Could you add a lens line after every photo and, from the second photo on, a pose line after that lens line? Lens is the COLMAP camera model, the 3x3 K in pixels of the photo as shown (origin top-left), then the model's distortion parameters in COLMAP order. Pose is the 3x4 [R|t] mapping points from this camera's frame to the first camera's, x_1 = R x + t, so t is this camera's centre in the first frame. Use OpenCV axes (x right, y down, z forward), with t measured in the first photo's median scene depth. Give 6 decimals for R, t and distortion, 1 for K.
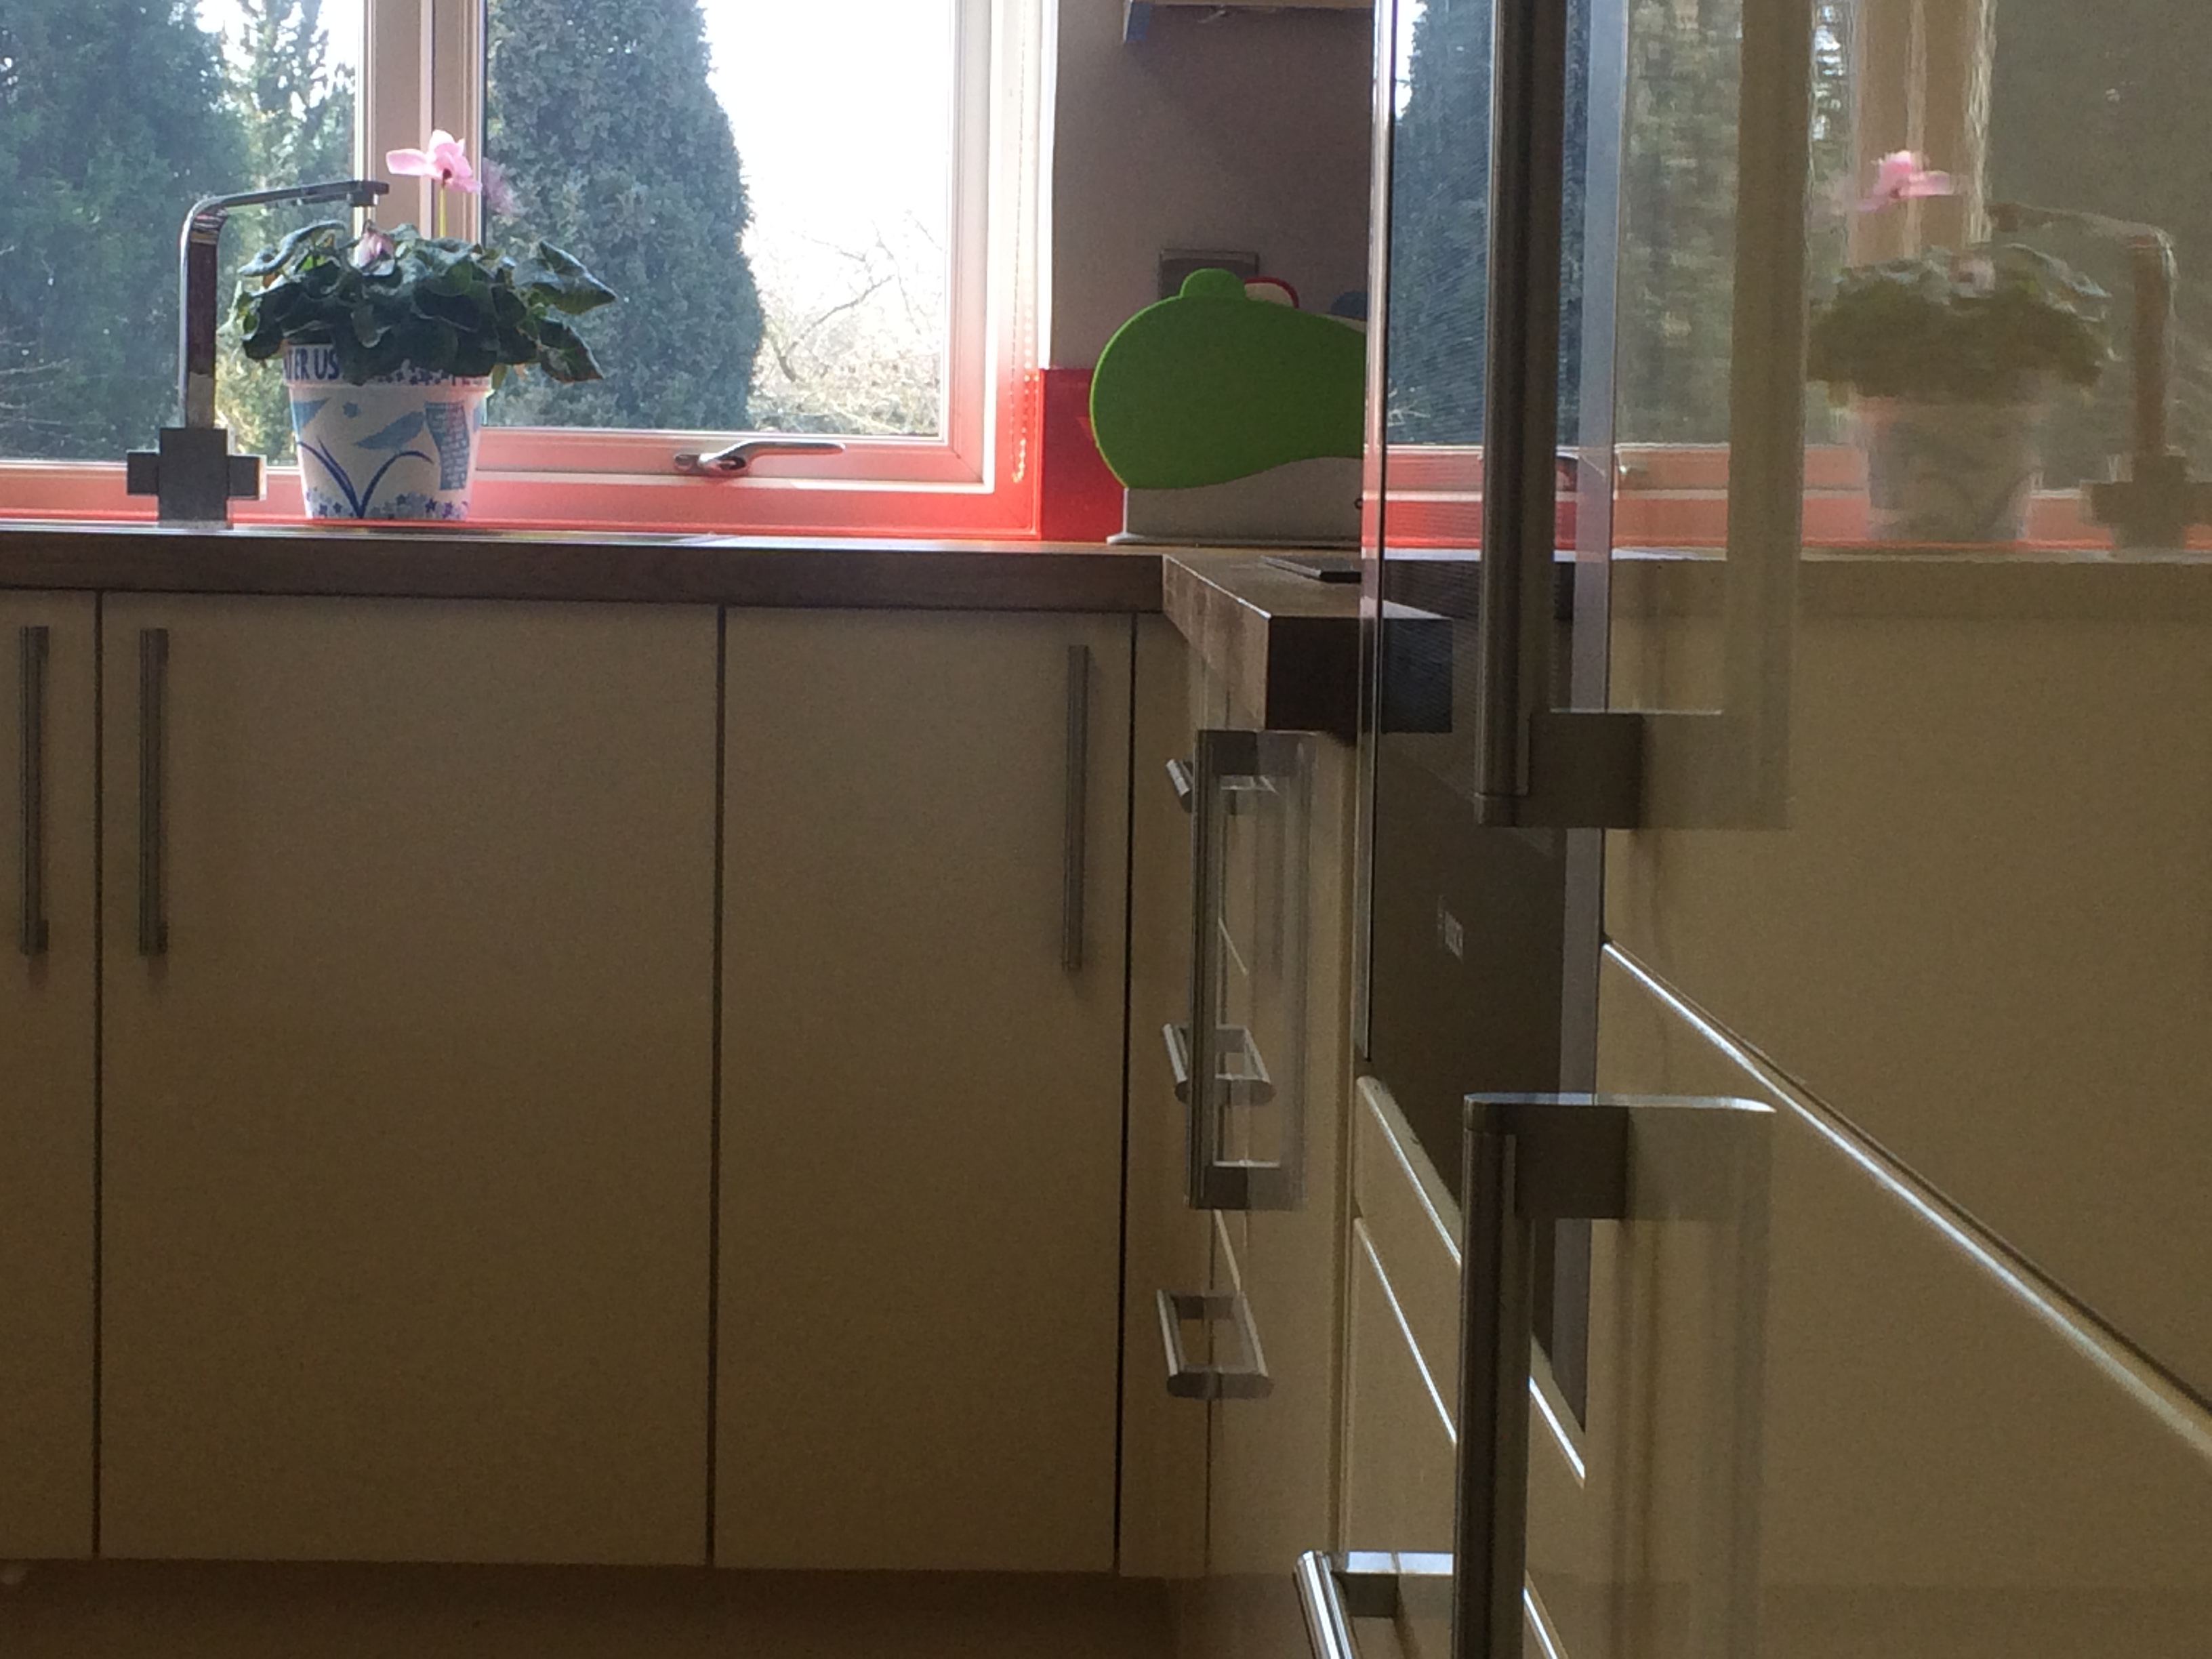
lens RADIAL K [[4043.7, 0, 1106.0], [0, 4043.7, 829.5], [0, 0, 1]] dist [0.098230, -0.180154]
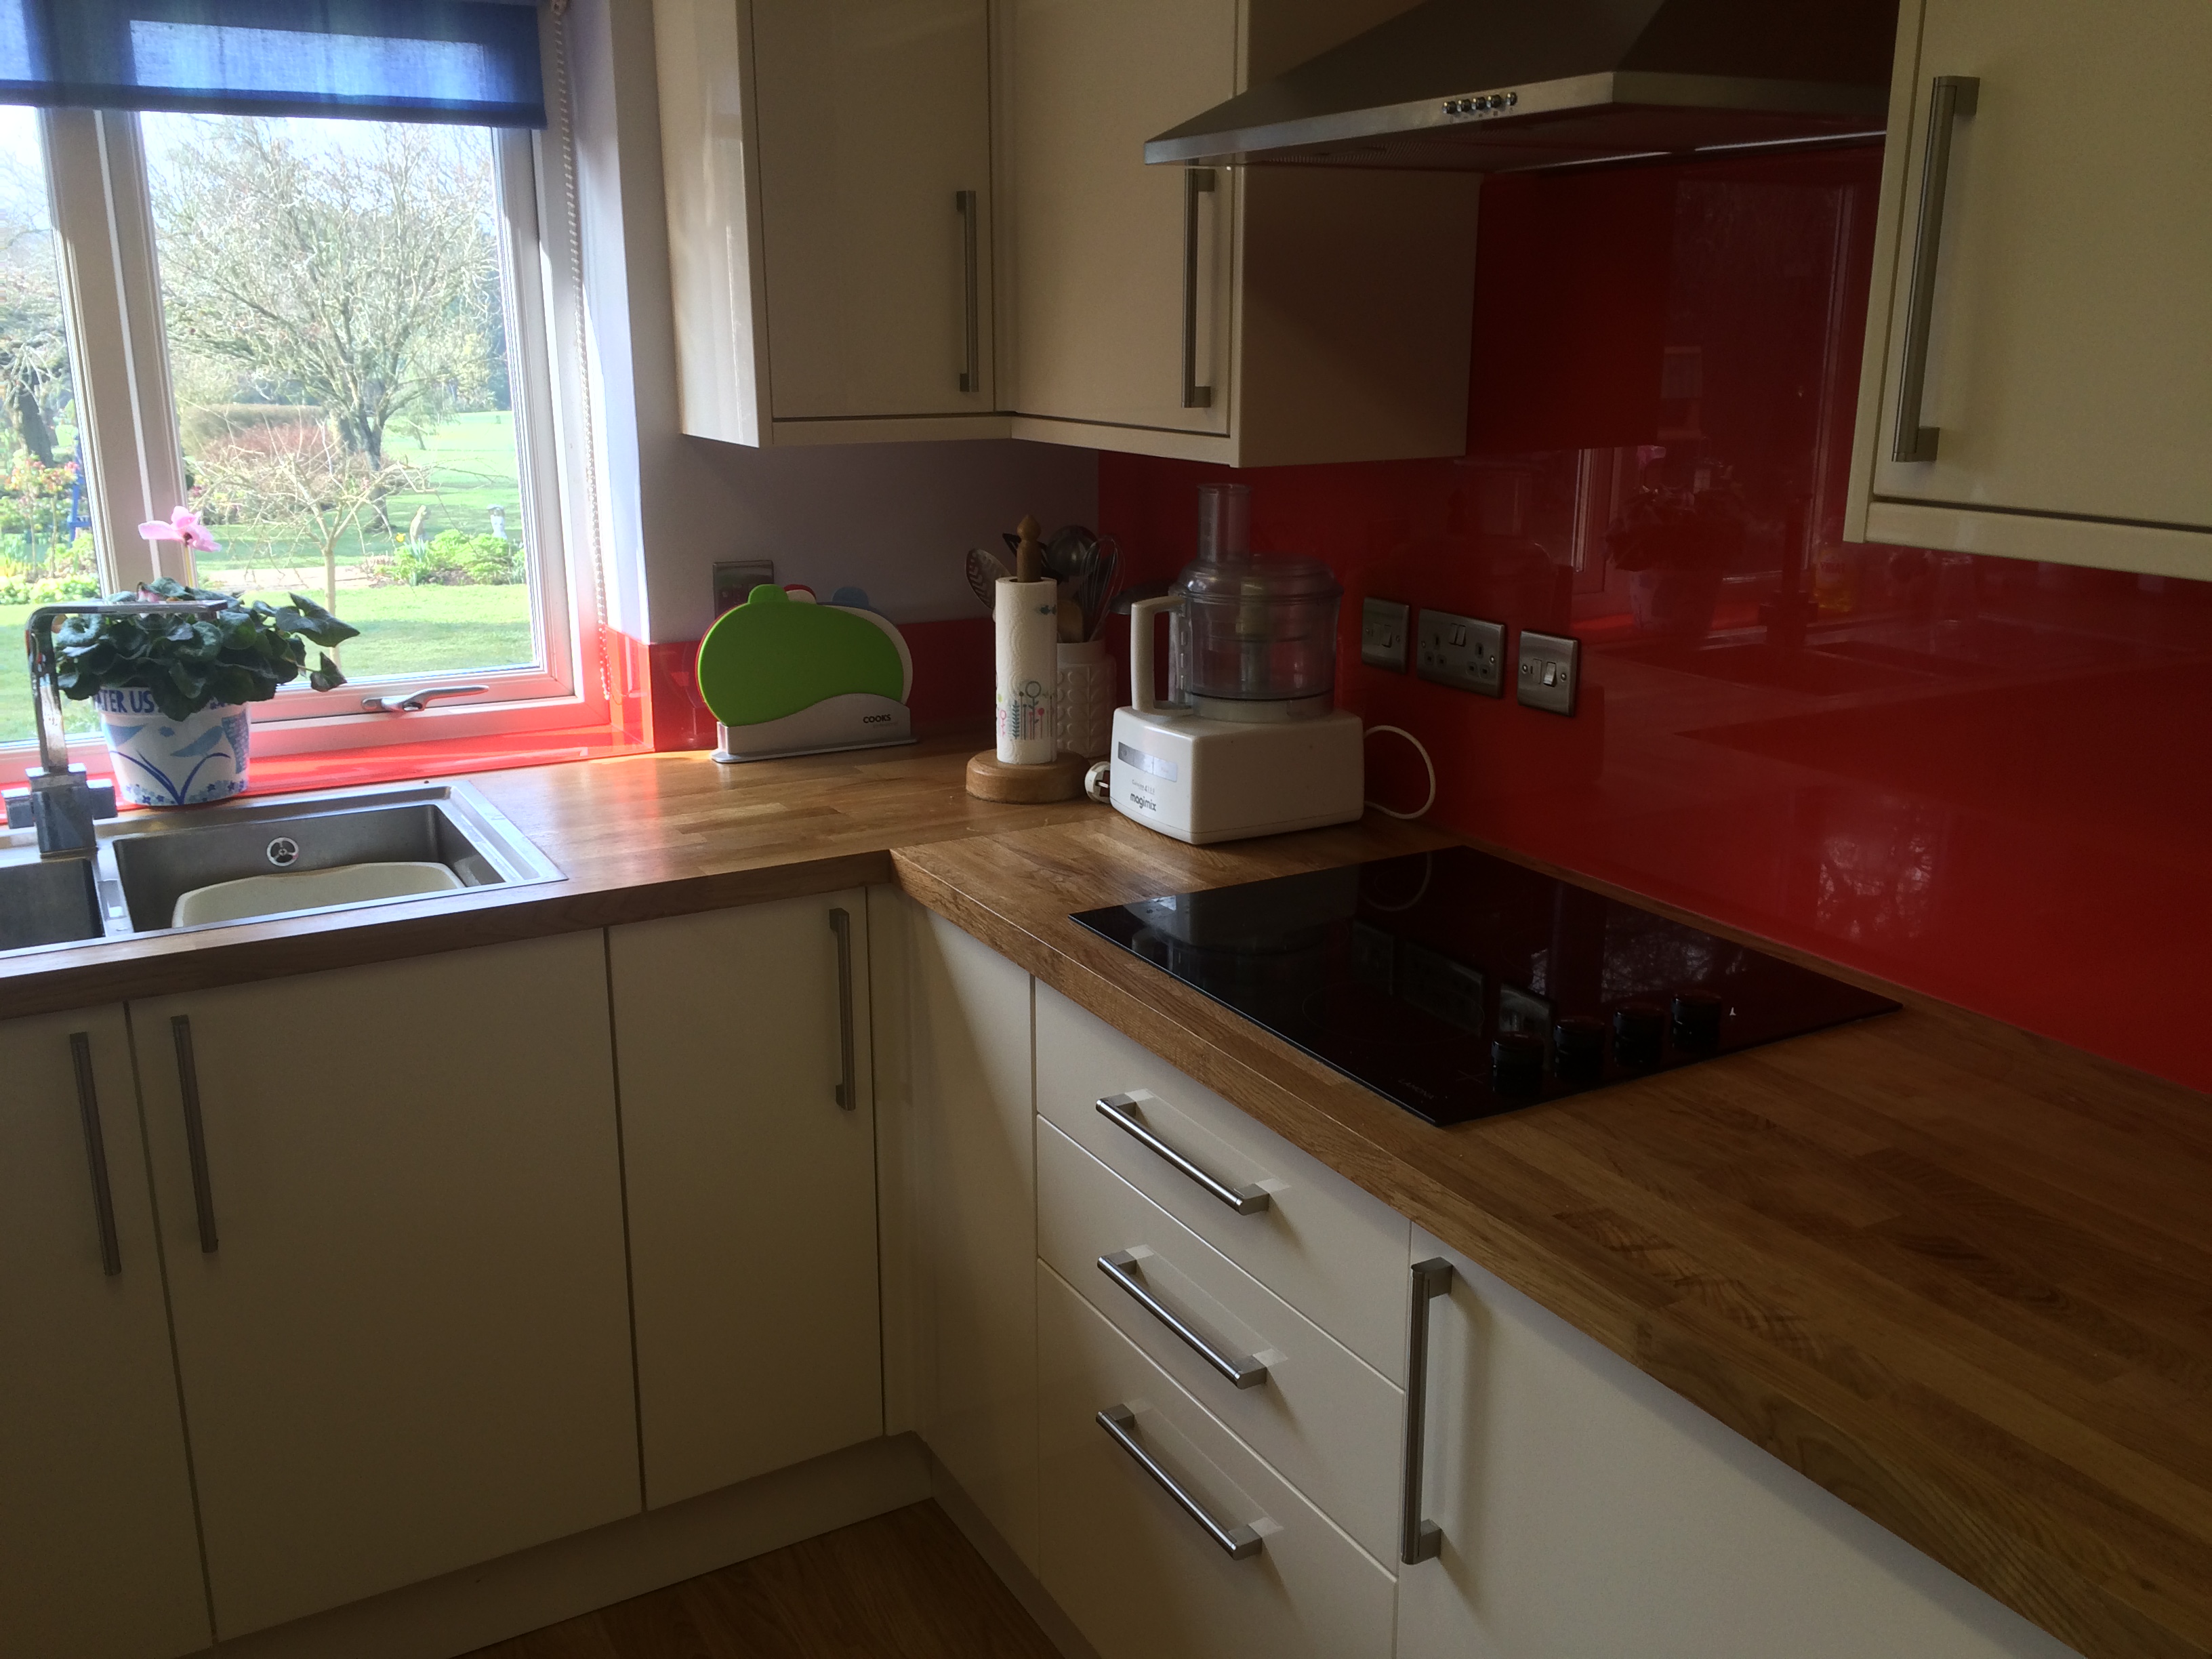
lens RADIAL K [[1874.4, 0, 1123.1], [0, 1874.4, 814.3], [0, 0, 1]] dist [0.040849, -0.015595]
pose [[0.873451, -0.141650, 0.465852, -0.205916], [0.055572, 0.979498, 0.193638, -0.183231], [-0.483730, -0.143245, 0.863416, 0.279111]]
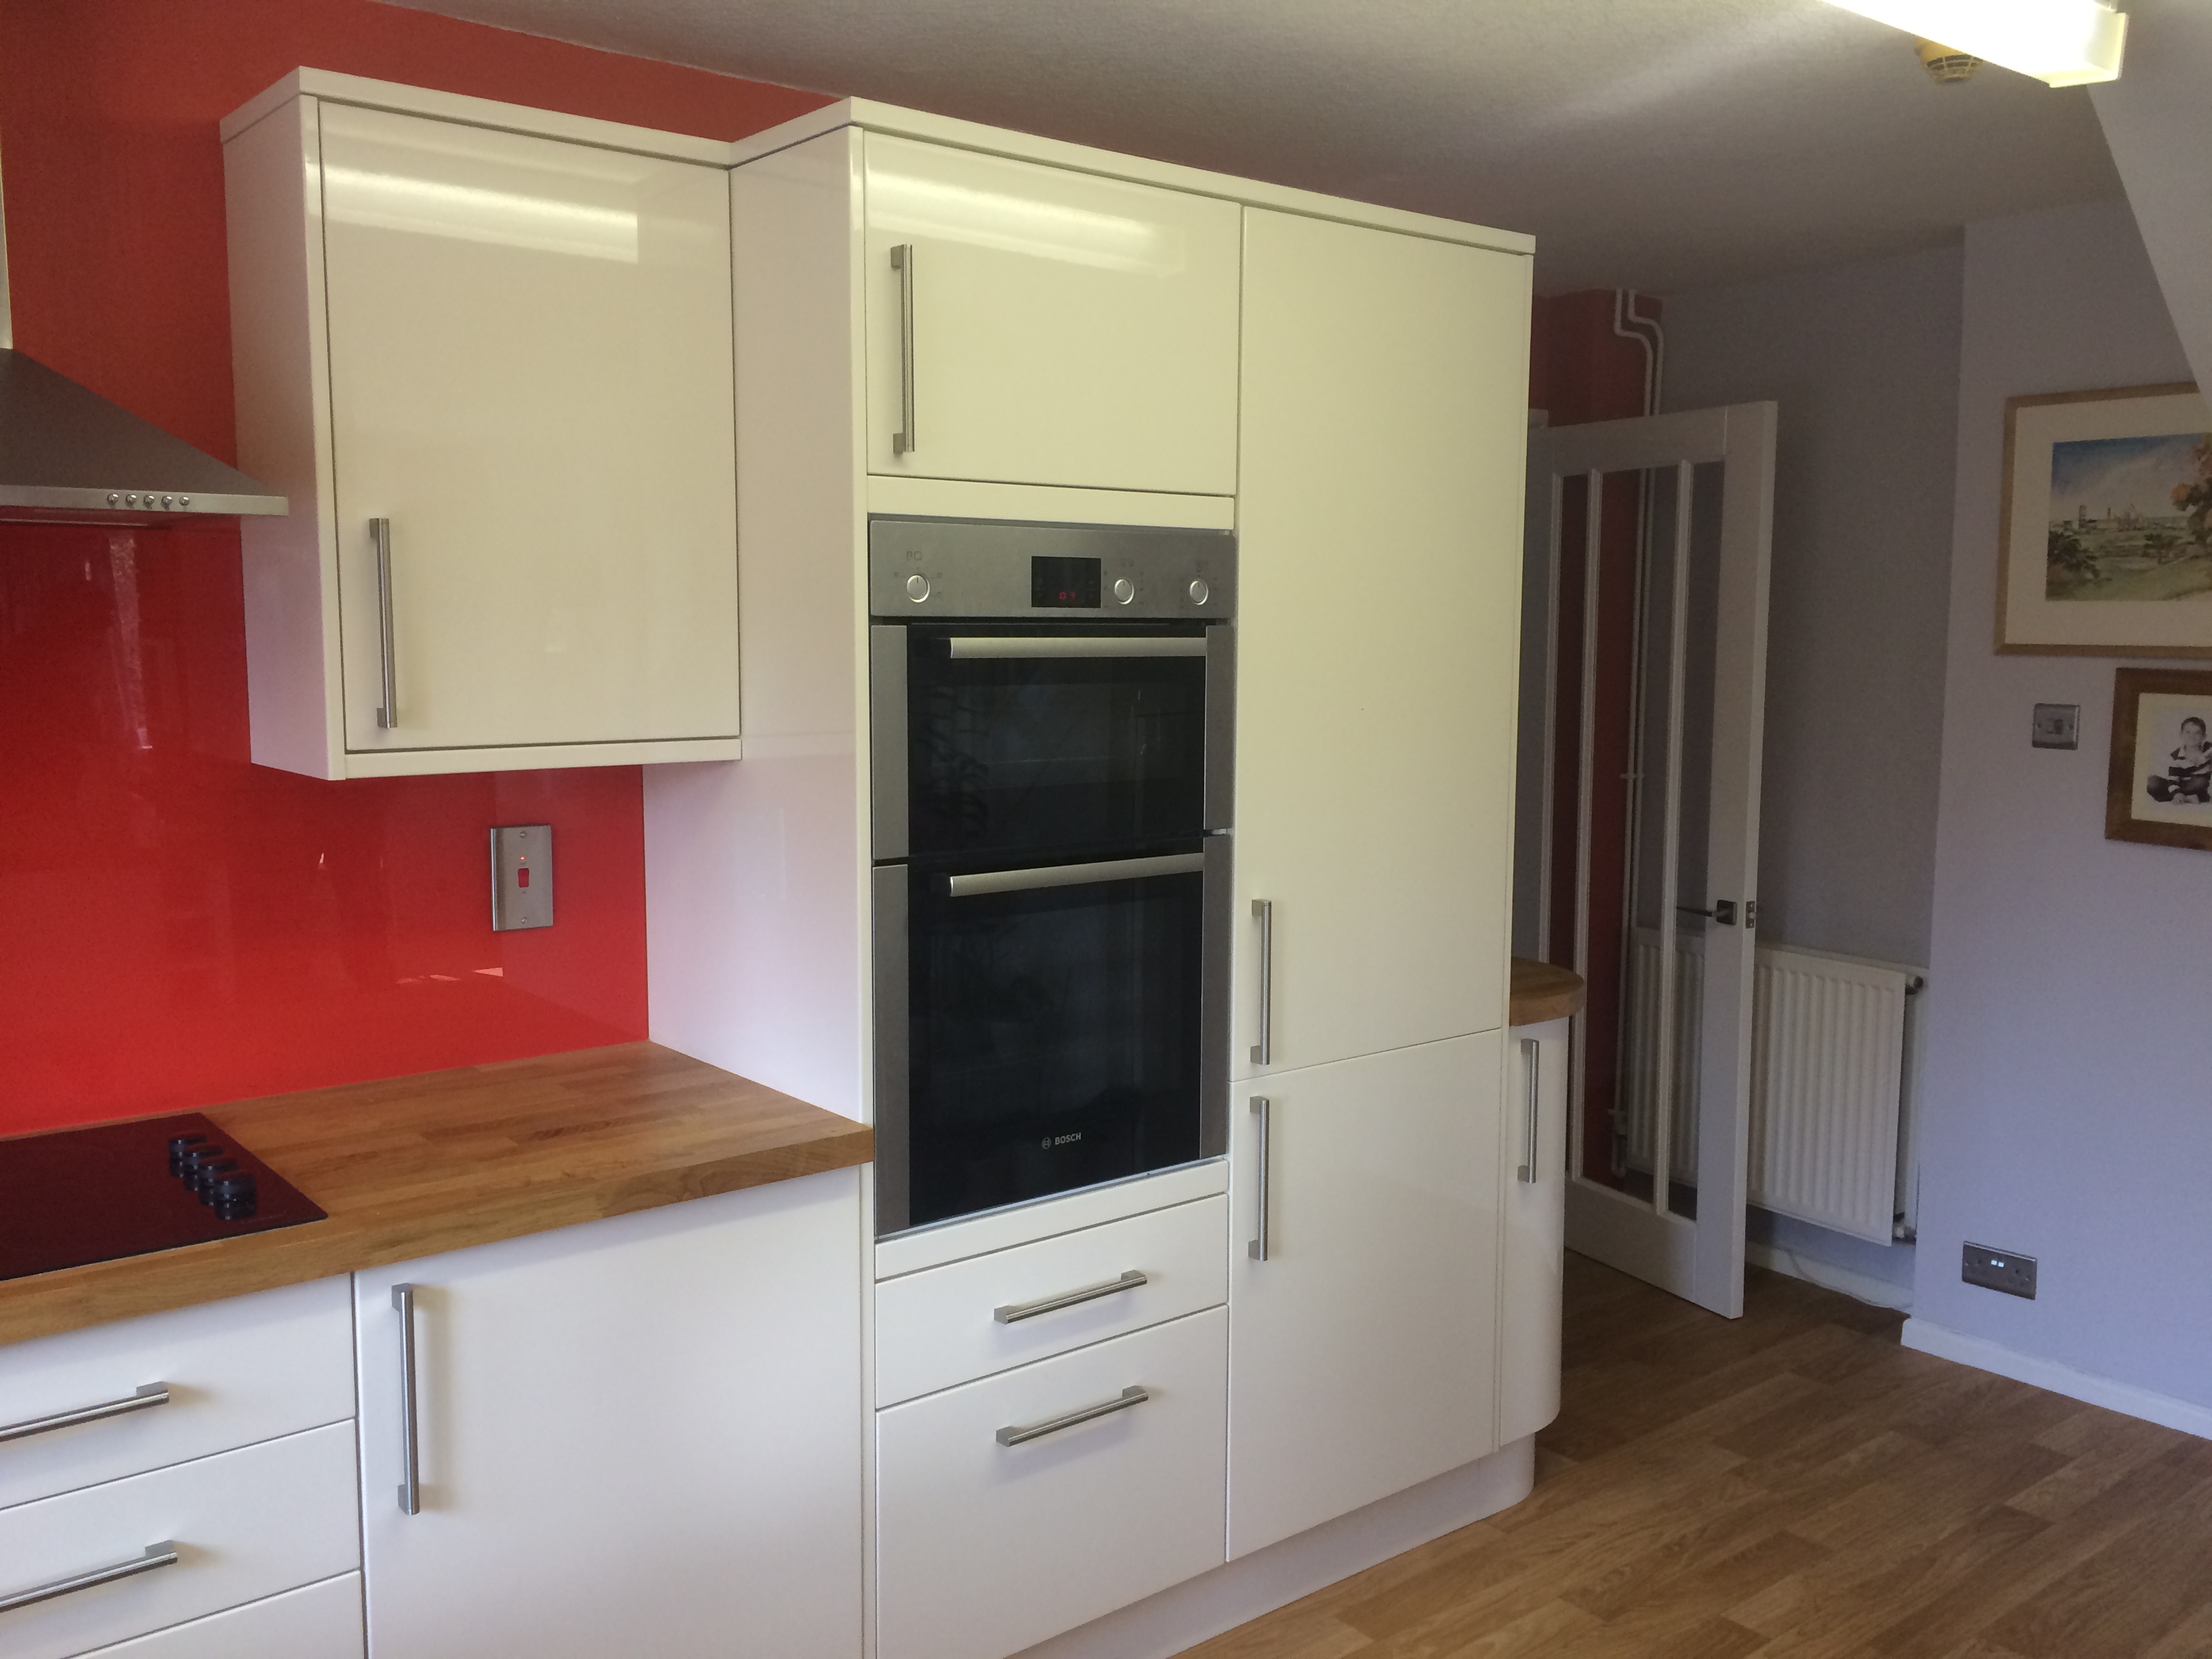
lens RADIAL K [[1875.5, 0, 1093.2], [0, 1875.5, 824.7], [0, 0, 1]] dist [0.096913, -0.136368]
pose [[-0.613274, -0.107231, 0.782558, -0.537333], [0.051358, 0.983232, 0.174977, -0.237421], [-0.788199, 0.147500, -0.597484, 0.726776]]
